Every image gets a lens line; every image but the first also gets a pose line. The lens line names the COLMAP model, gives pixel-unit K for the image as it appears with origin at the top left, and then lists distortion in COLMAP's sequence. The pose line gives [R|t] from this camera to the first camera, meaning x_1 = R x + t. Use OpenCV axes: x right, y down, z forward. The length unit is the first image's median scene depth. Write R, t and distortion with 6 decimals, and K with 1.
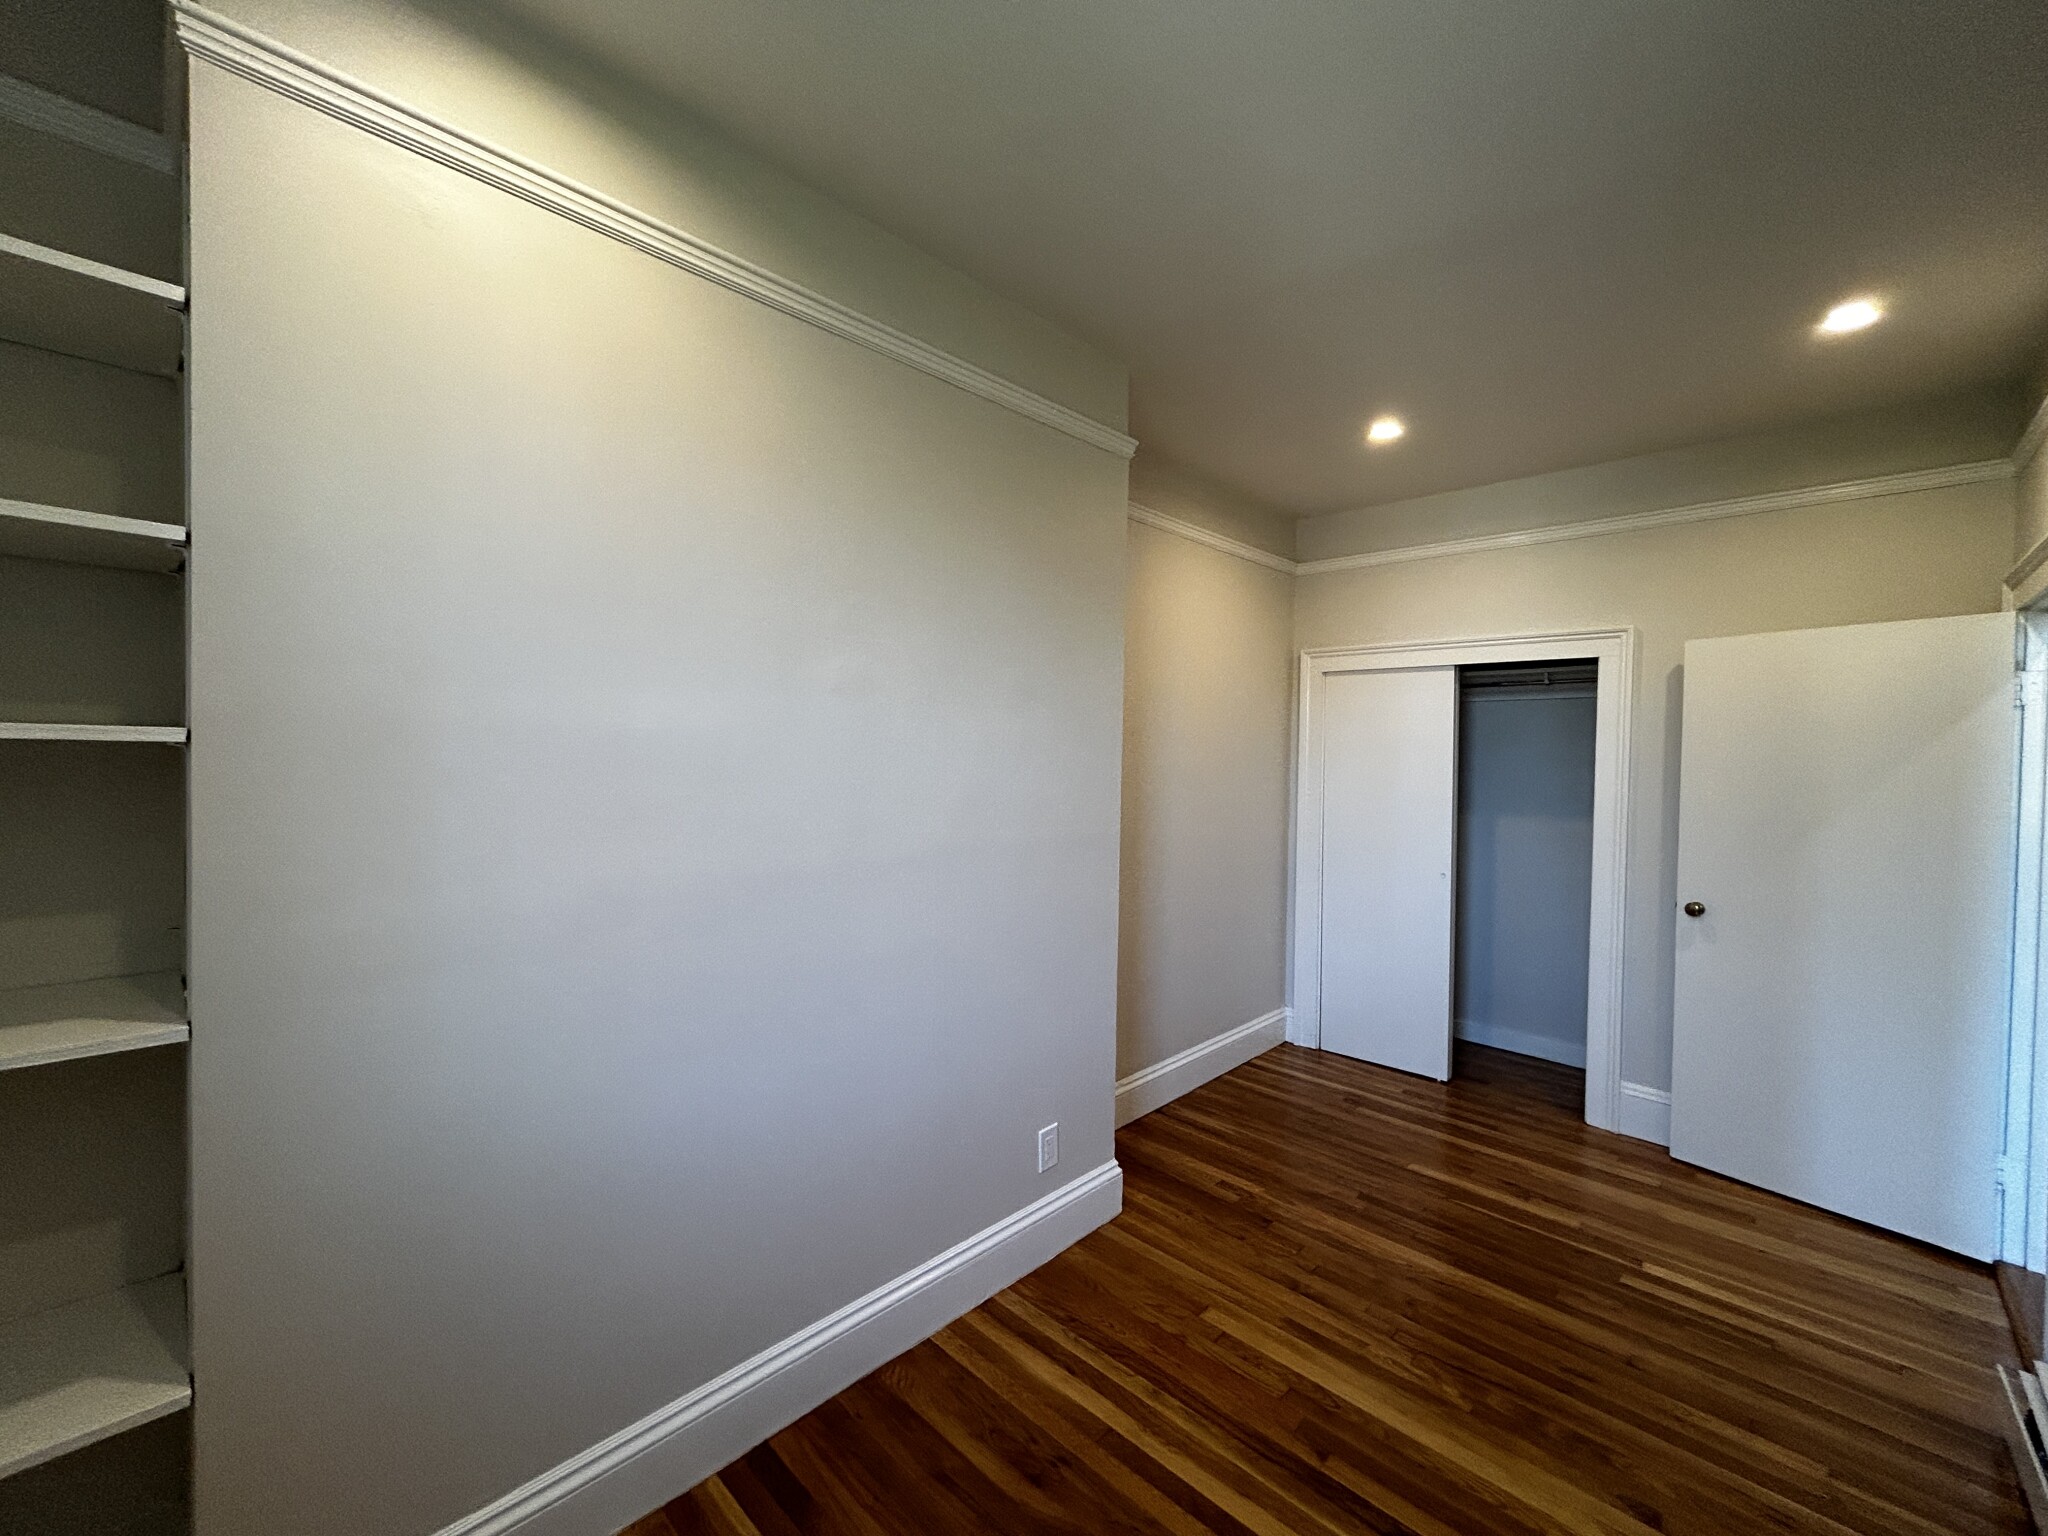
lens RADIAL K [[823.9, 0, 1016.0], [0, 823.9, 771.4], [0, 0, 1]] dist [0.002330, 0.000270]
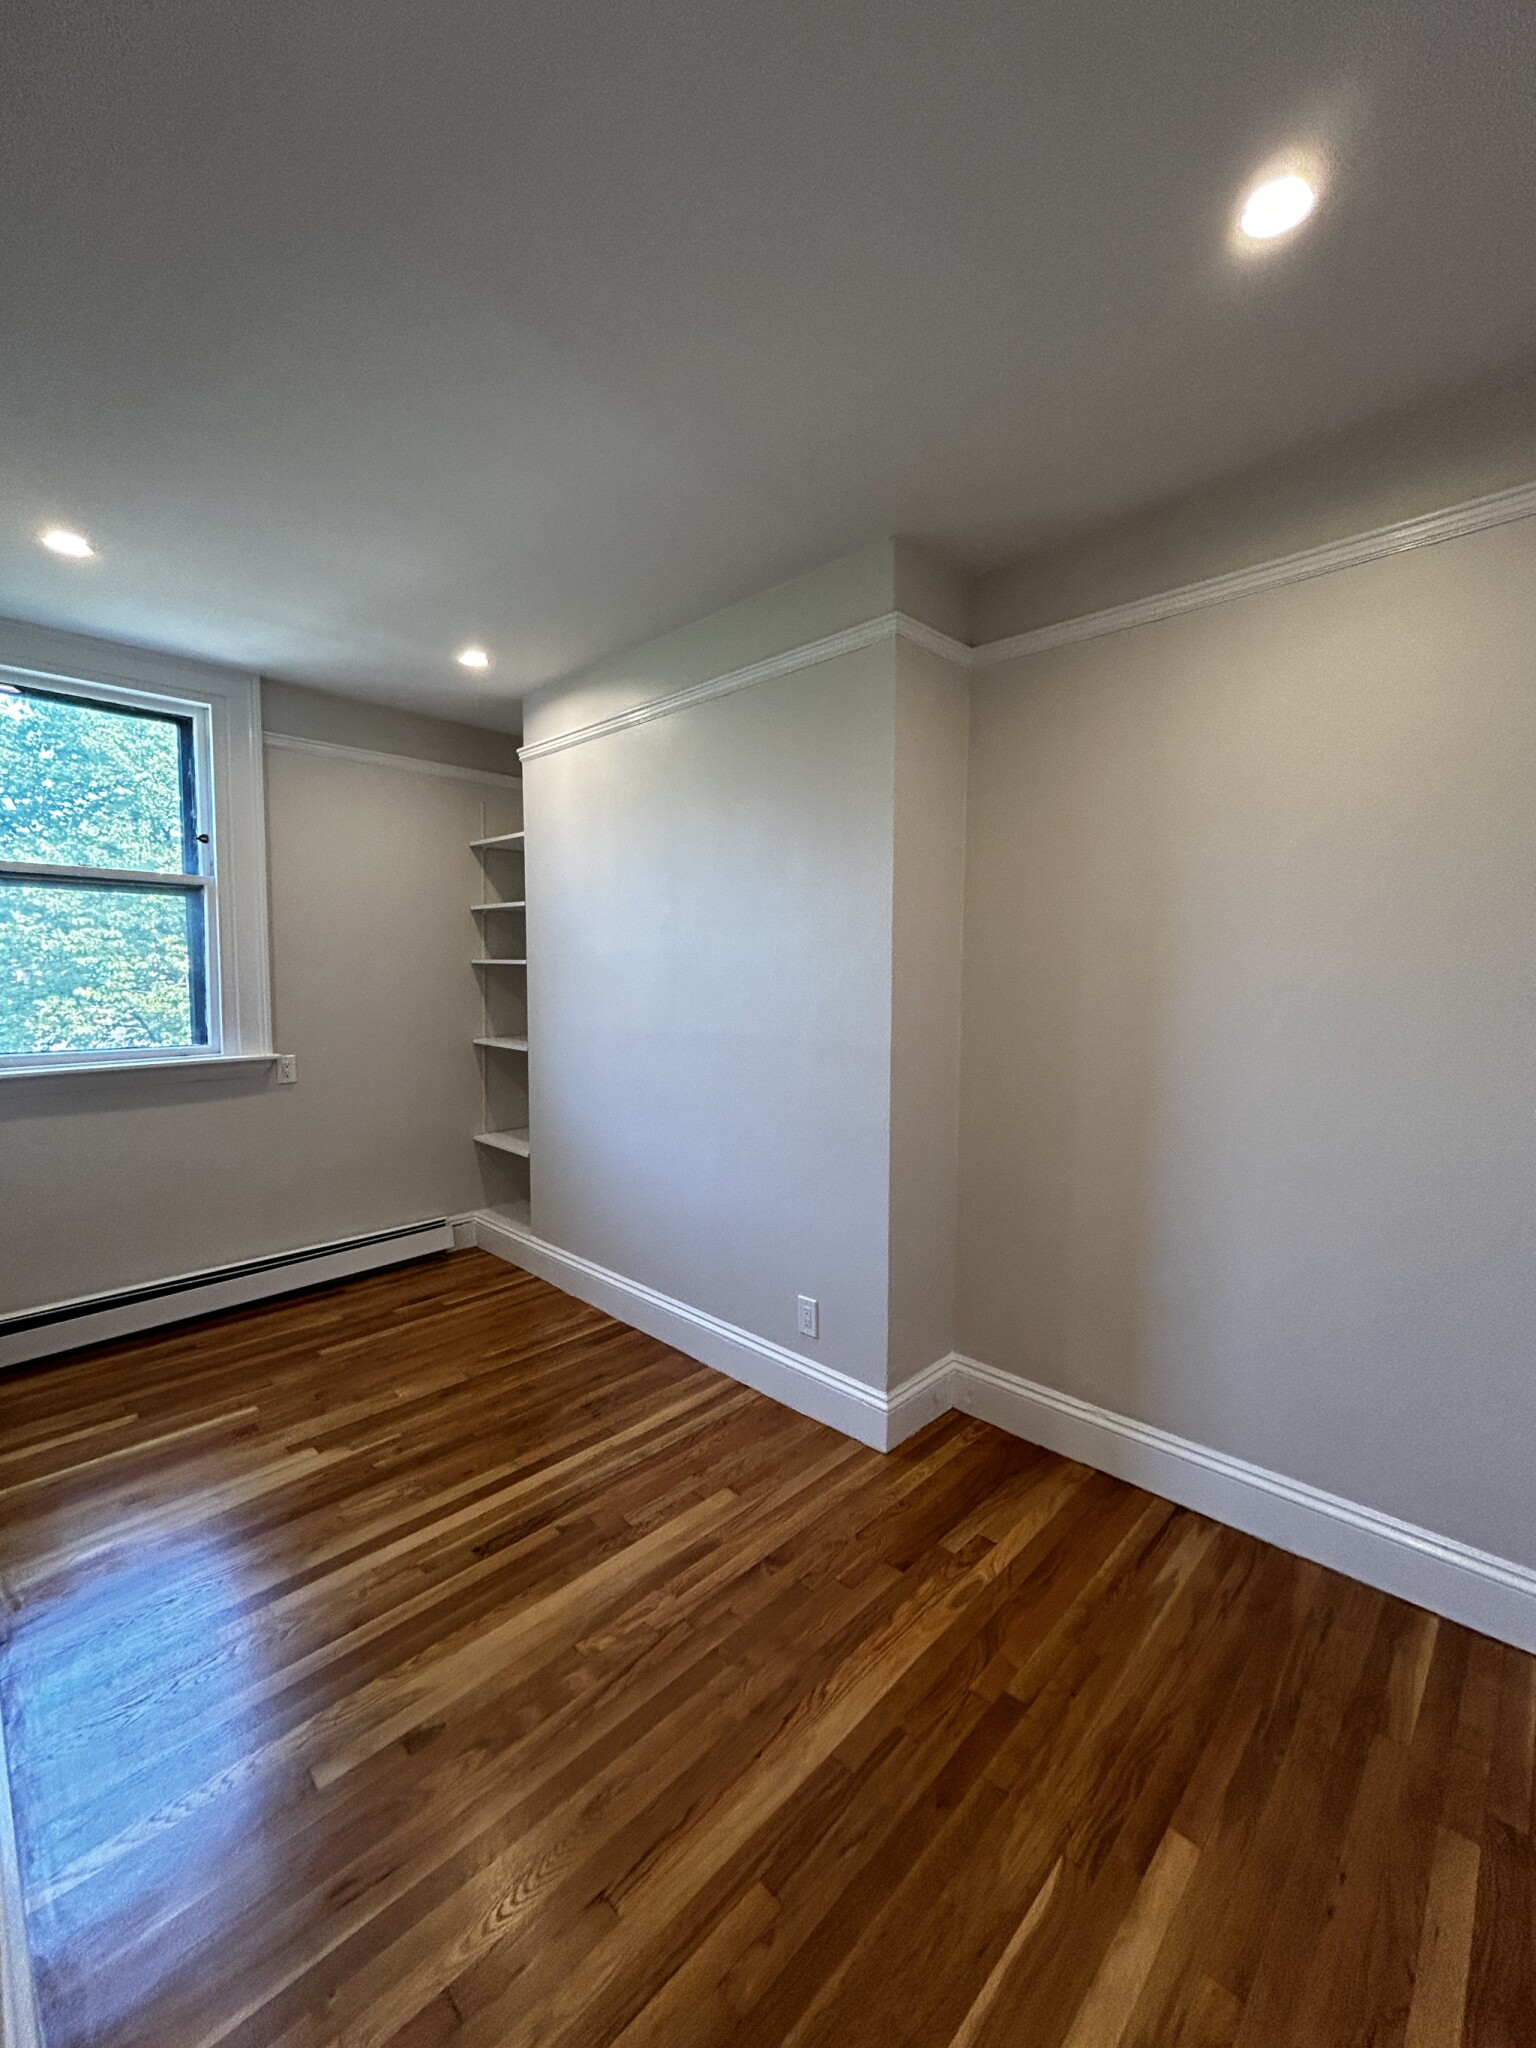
lens RADIAL K [[823.9, 0, 759.9], [0, 823.9, 1018.7], [0, 0, 1]] dist [0.002330, 0.000270]
pose [[0.006482, 0.051581, -0.998648, 1.321199], [-0.030956, 0.998200, 0.051357, 0.002707], [0.999500, 0.030582, 0.008068, 1.072729]]
